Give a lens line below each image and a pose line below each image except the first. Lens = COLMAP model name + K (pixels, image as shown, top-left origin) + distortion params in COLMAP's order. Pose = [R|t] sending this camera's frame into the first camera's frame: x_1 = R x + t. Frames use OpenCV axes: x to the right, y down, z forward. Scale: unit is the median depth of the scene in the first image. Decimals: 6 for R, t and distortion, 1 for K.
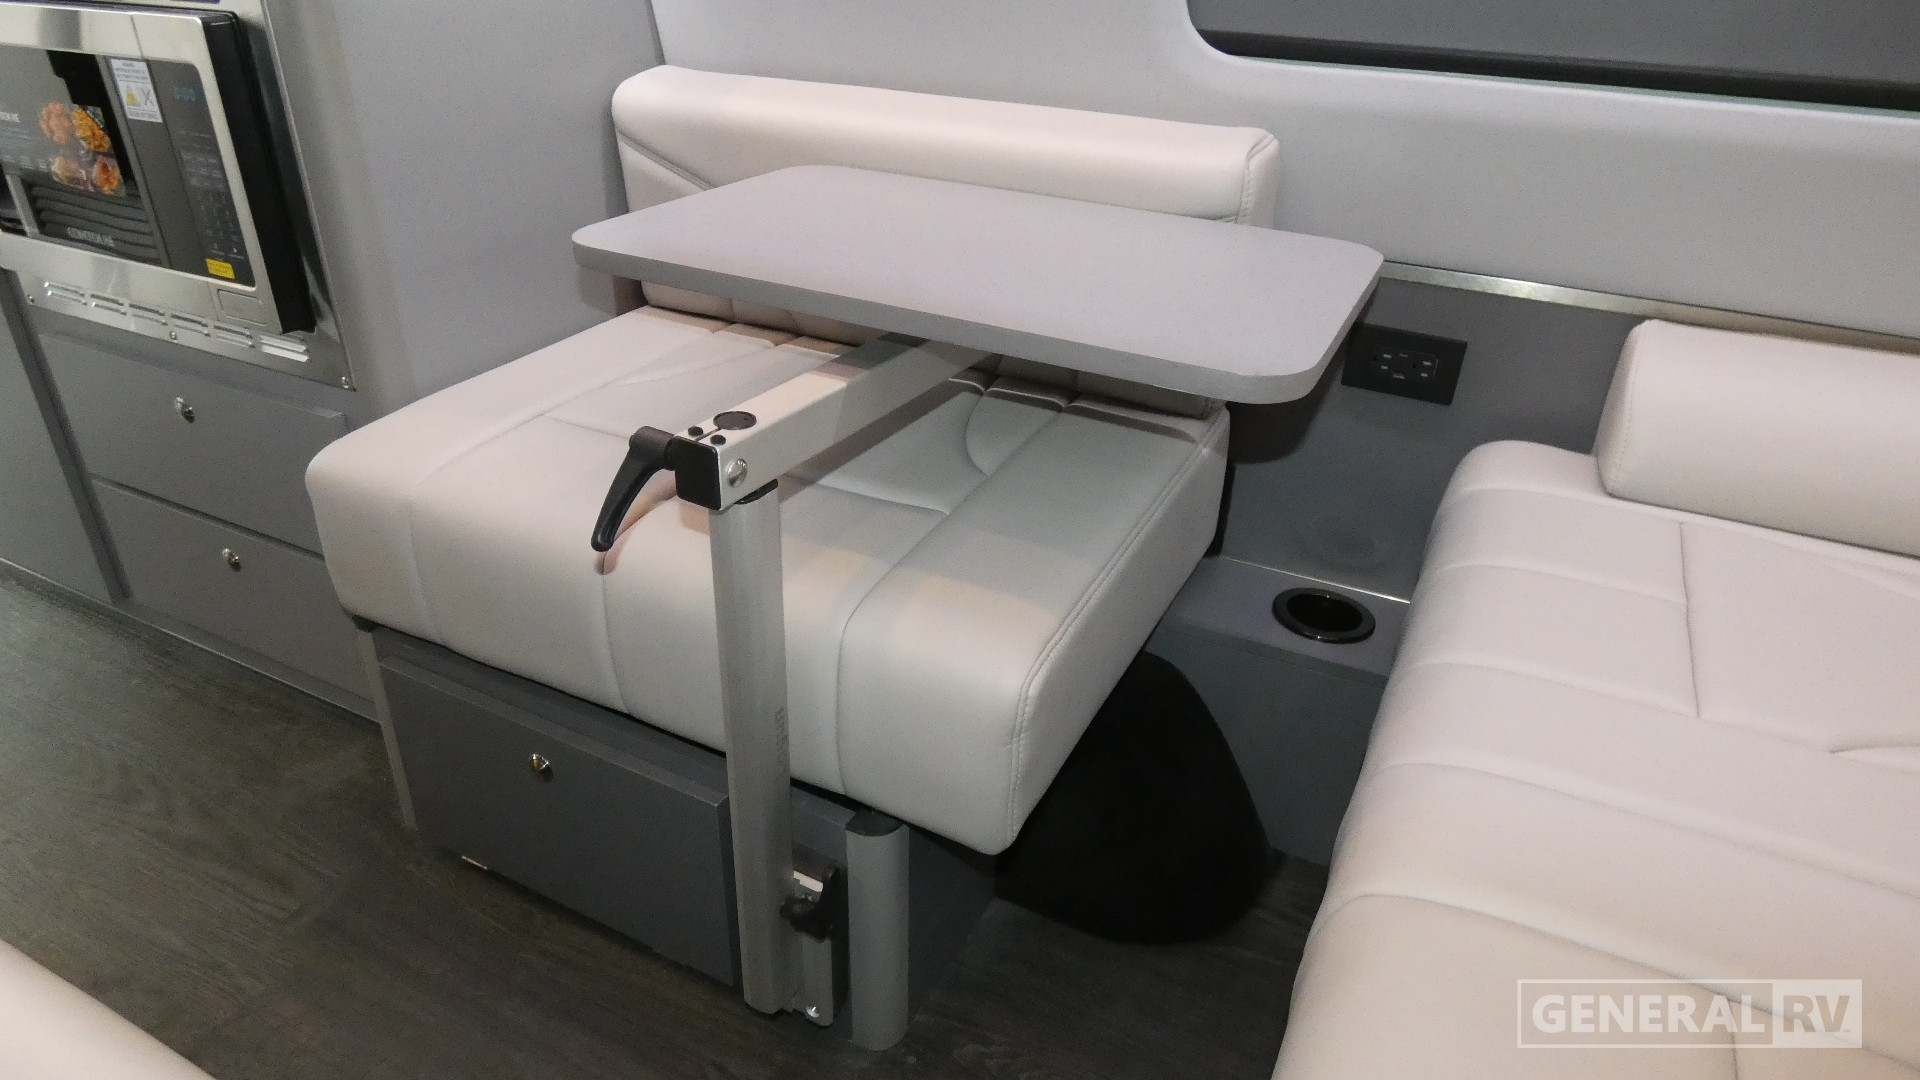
lens RADIAL K [[1143.8, 0, 959.5], [0, 1143.8, 540.6], [0, 0, 1]] dist [-0.002360, -0.006535]
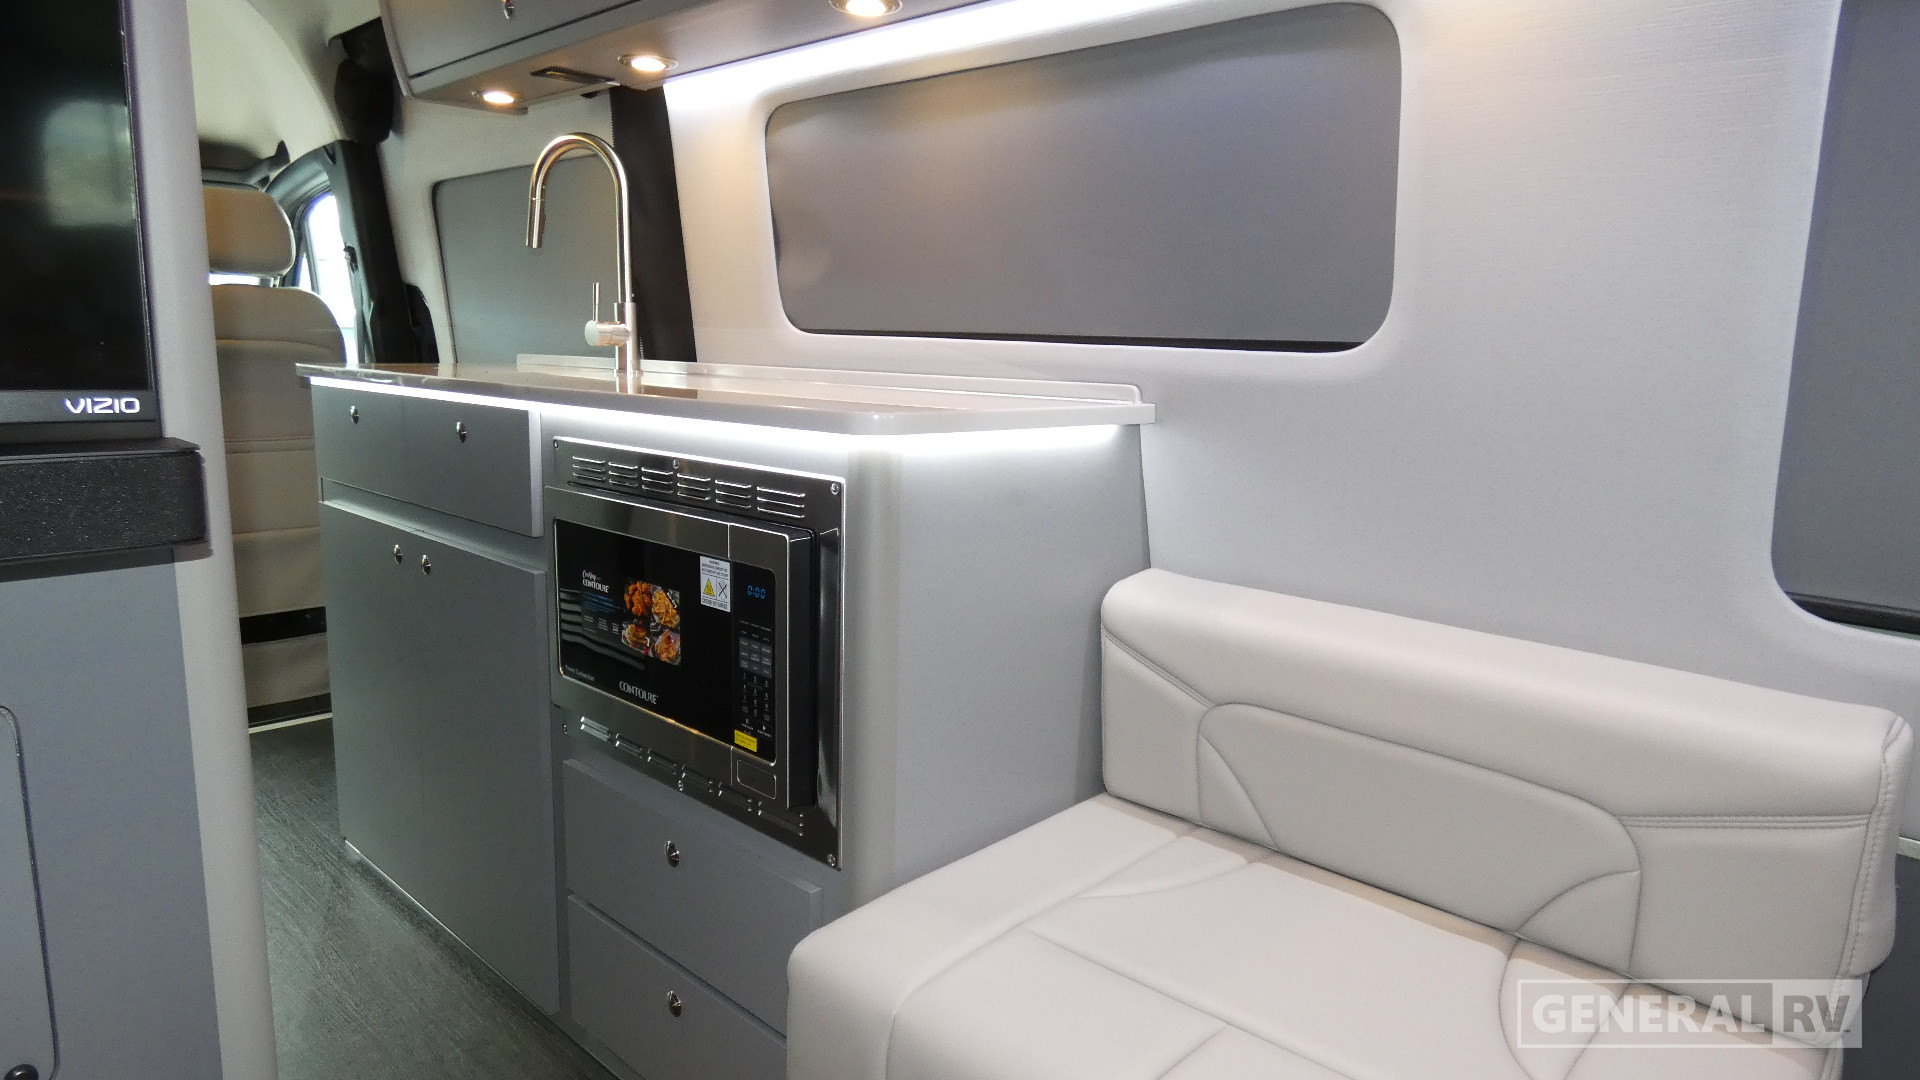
lens RADIAL K [[1143.8, 0, 968.6], [0, 1143.8, 550.7], [0, 0, 1]] dist [-0.002360, -0.006535]
pose [[0.959189, 0.052139, -0.277916, -0.151933], [-0.140890, 0.940286, -0.309857, -0.099743], [0.245165, 0.336367, 0.909259, 0.008941]]
